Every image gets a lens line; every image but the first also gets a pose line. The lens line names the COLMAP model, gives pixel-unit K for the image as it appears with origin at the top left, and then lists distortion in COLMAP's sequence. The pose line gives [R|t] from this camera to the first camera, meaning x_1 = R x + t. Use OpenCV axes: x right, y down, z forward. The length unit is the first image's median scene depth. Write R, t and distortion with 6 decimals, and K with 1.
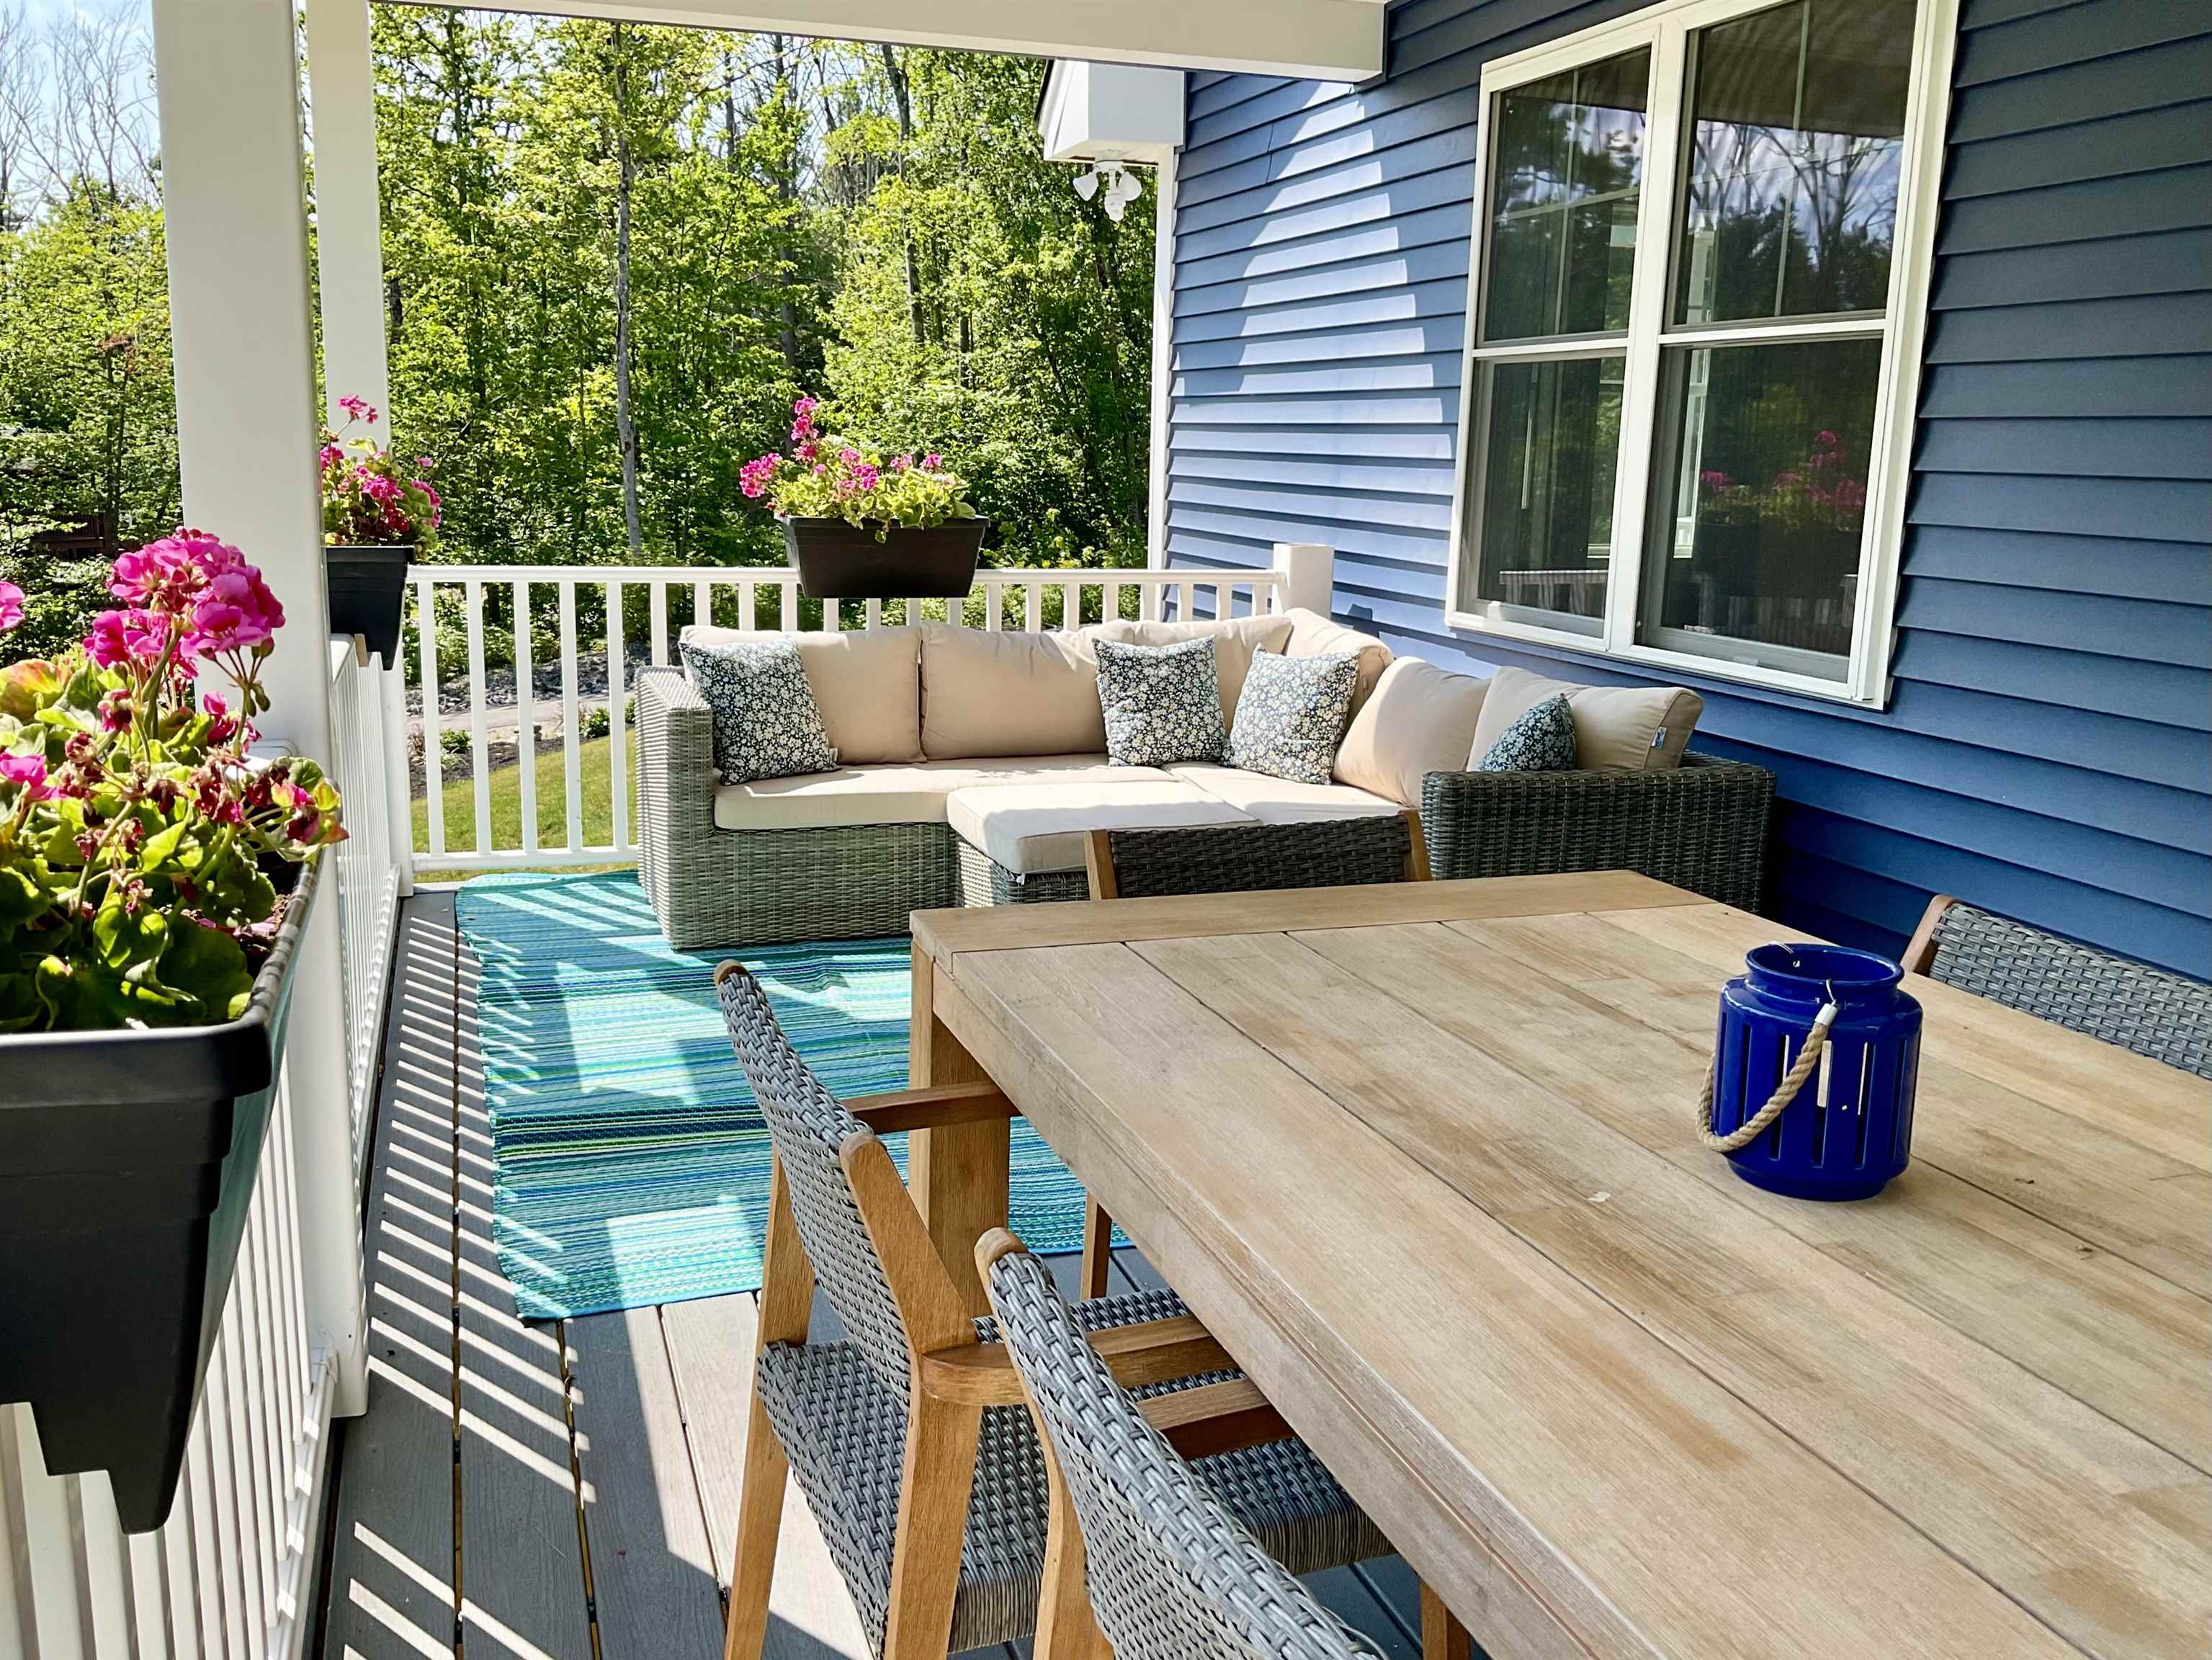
lens RADIAL K [[1882.9, 0, 1023.7], [0, 1882.9, 829.9], [0, 0, 1]] dist [0.061681, -0.175128]
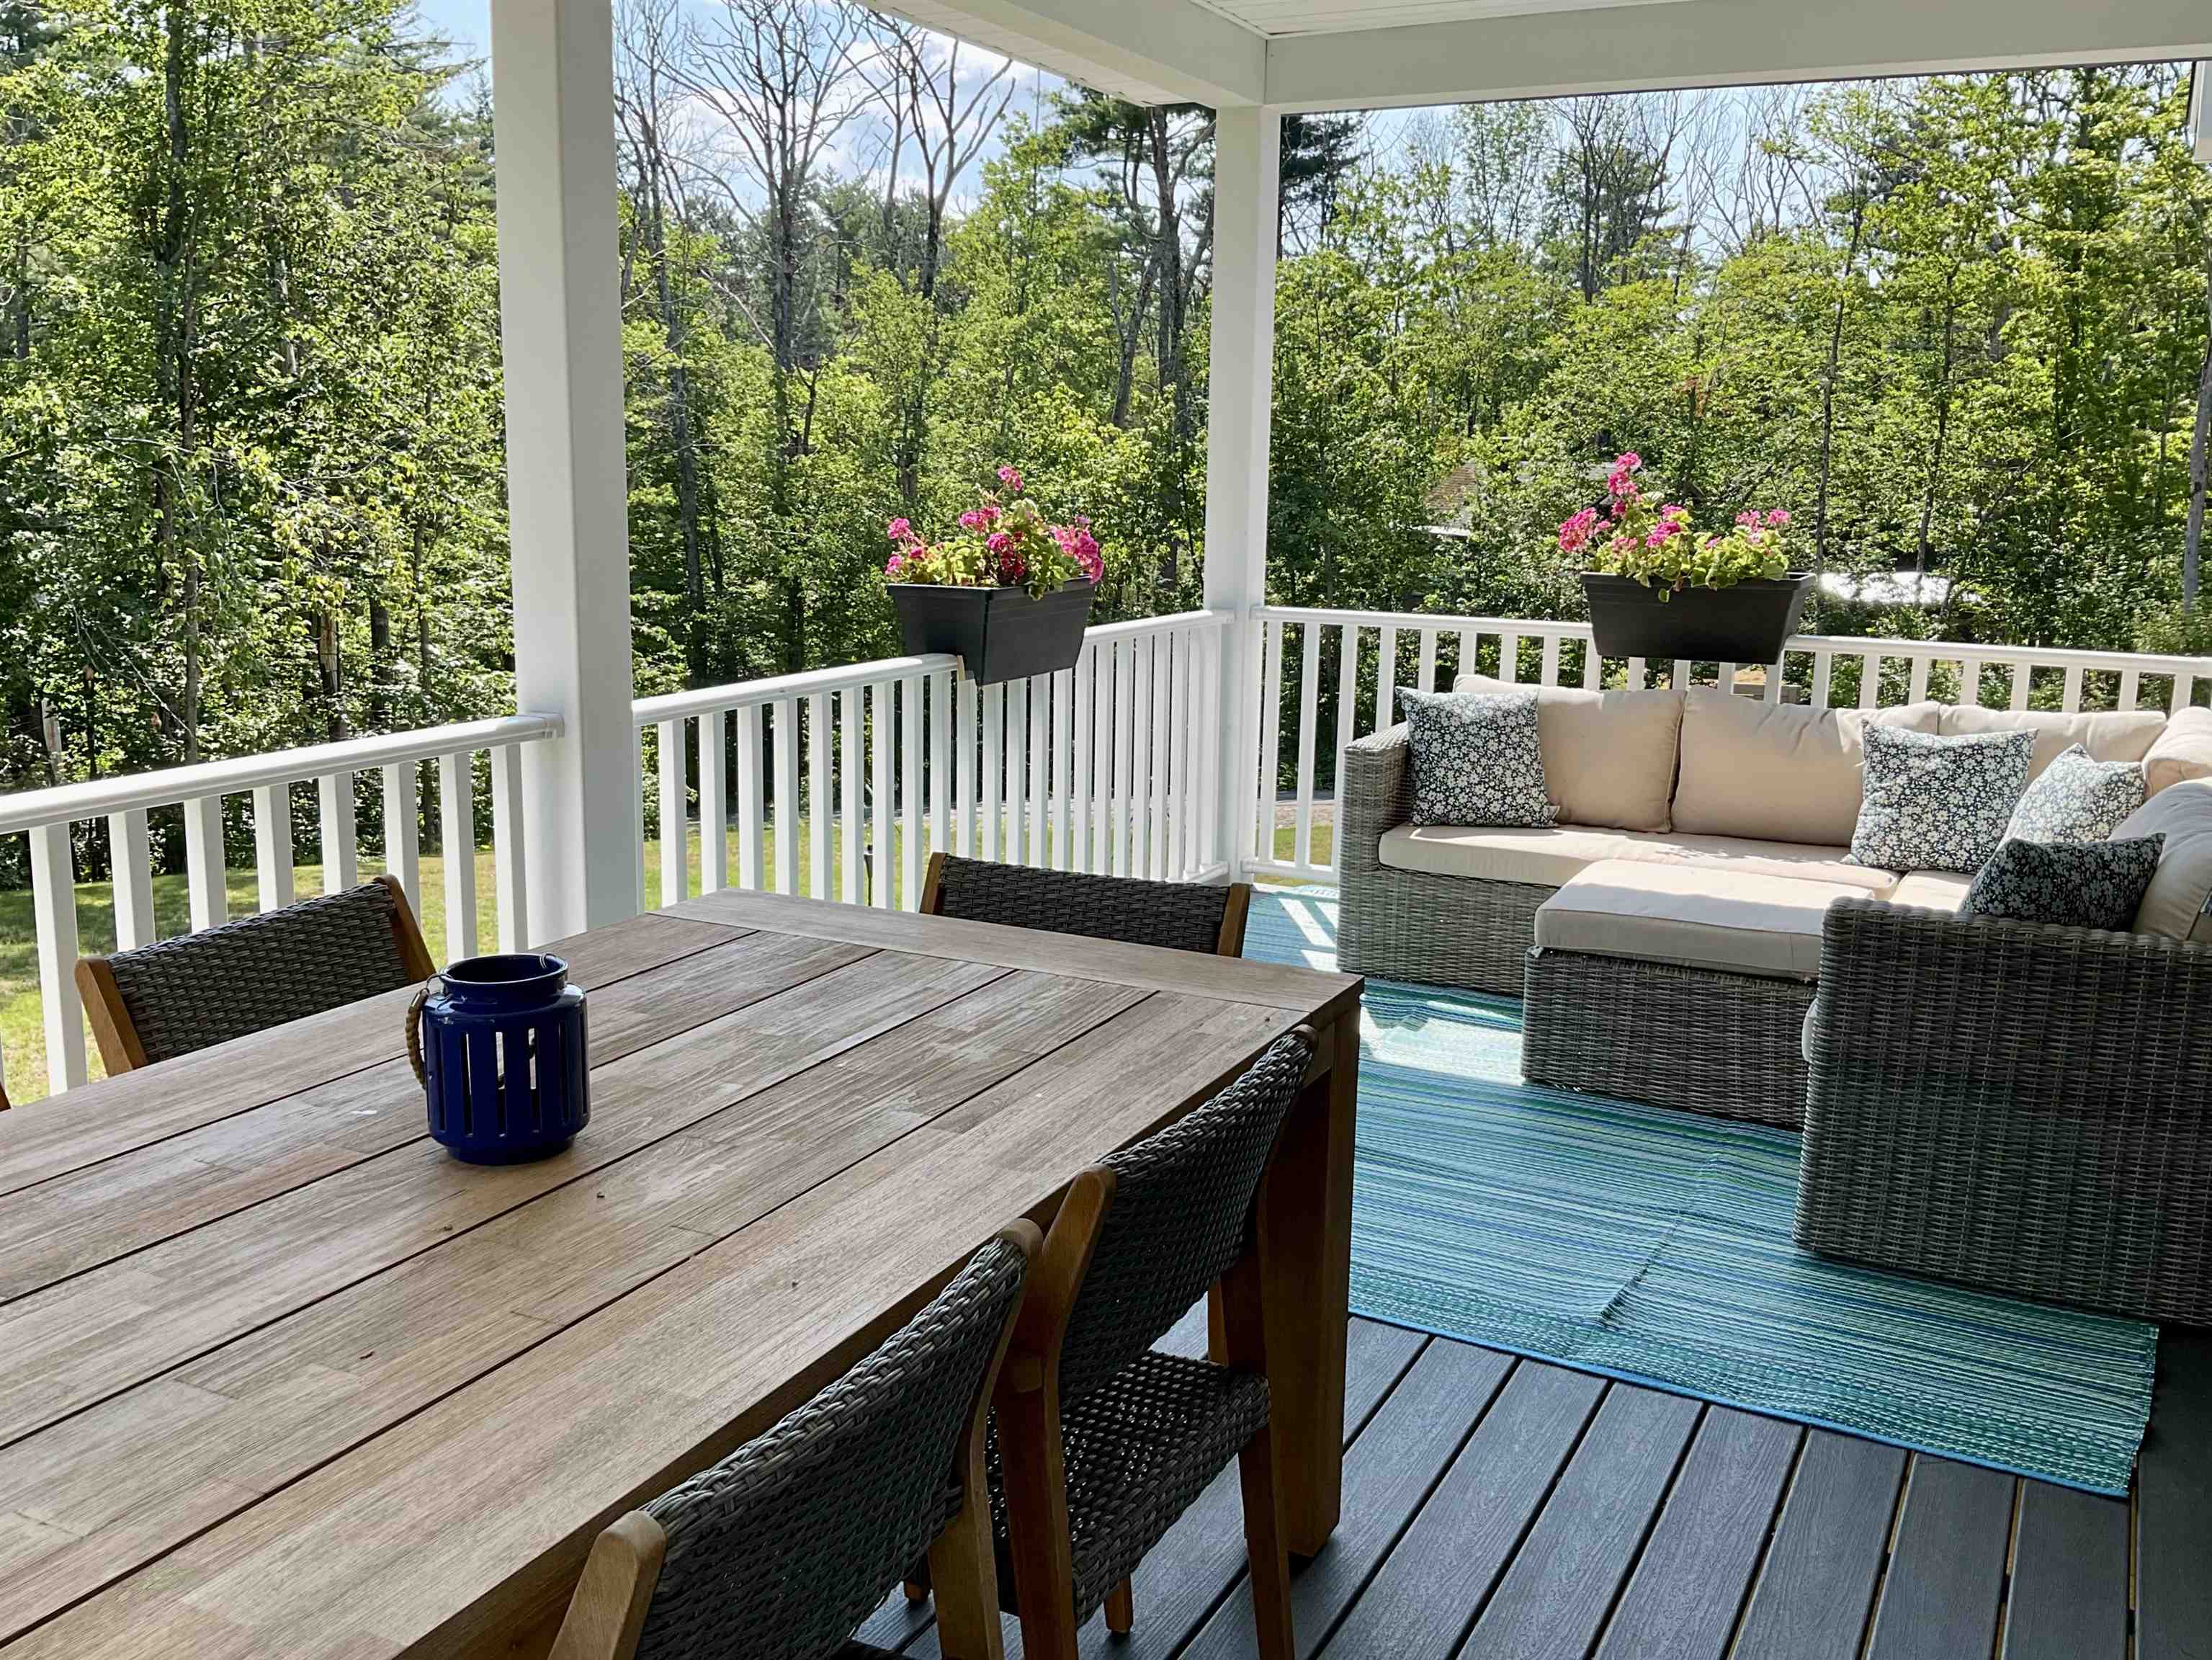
lens RADIAL K [[1882.9, 0, 1023.7], [0, 1882.9, 829.9], [0, 0, 1]] dist [0.061681, -0.175128]
pose [[0.687130, 0.127470, -0.715265, 0.413680], [-0.141085, 0.989159, 0.040746, -0.031320], [0.712704, 0.072915, 0.697665, 0.105155]]
